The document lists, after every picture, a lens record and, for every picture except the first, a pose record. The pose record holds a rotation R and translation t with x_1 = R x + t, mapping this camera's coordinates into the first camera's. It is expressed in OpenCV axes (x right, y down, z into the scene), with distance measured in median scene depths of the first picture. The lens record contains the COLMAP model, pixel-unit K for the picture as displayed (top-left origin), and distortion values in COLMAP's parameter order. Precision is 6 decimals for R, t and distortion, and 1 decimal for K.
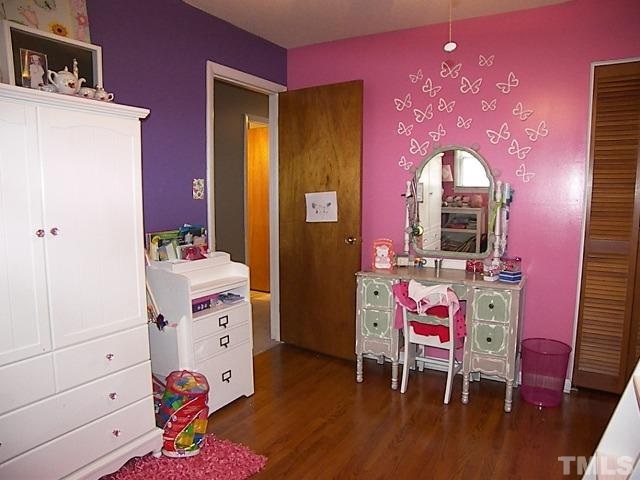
lens RADIAL K [[447.3, 0, 320.0], [0, 447.3, 240.0], [0, 0, 1]] dist [-0.146508, 0.106978]
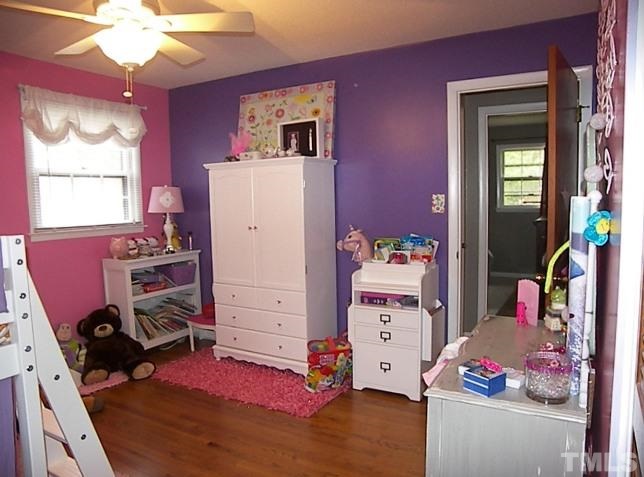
lens RADIAL K [[463.3, 0, 322.0], [0, 463.3, 238.5], [0, 0, 1]] dist [-0.117986, 0.000029]
pose [[0.013612, 0.089977, -0.995851, 0.972319], [-0.087076, 0.992266, 0.088463, -0.119360], [0.996109, 0.085510, 0.021341, 0.789028]]
